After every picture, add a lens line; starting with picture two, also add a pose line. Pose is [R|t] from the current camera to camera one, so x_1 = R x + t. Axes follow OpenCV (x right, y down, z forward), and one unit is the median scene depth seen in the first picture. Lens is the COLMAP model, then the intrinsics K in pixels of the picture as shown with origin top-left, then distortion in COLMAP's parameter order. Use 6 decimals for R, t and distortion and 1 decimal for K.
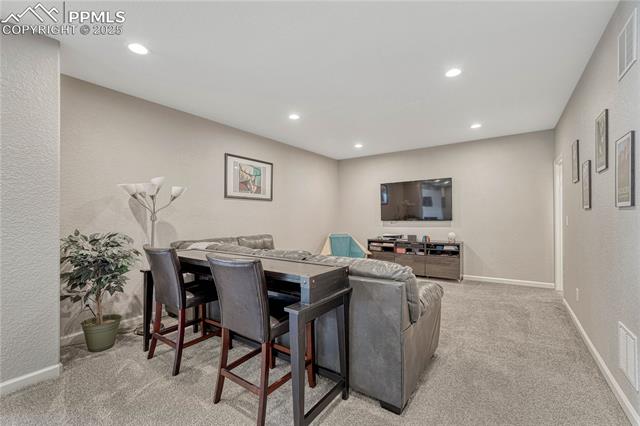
lens RADIAL K [[288.8, 0, 320.0], [0, 288.8, 213.0], [0, 0, 1]] dist [0.001706, 0.000130]
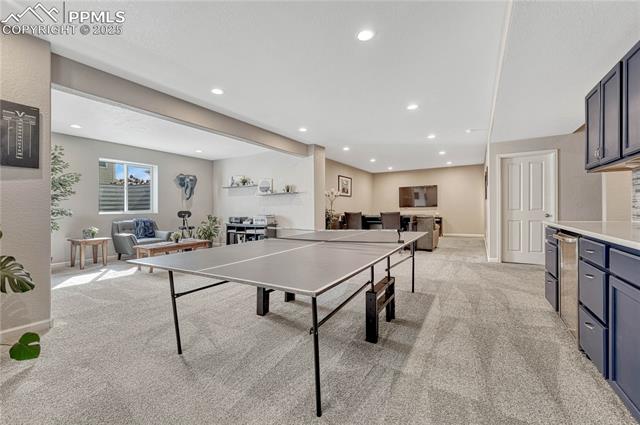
lens RADIAL K [[261.2, 0, 320.0], [0, 261.2, 212.5], [0, 0, 1]] dist [-0.000980, -0.000091]
pose [[0.997995, -0.010315, 0.062453, -0.446465], [0.008746, 0.999640, 0.025356, 0.015654], [-0.062693, -0.024759, 0.997726, -0.717914]]
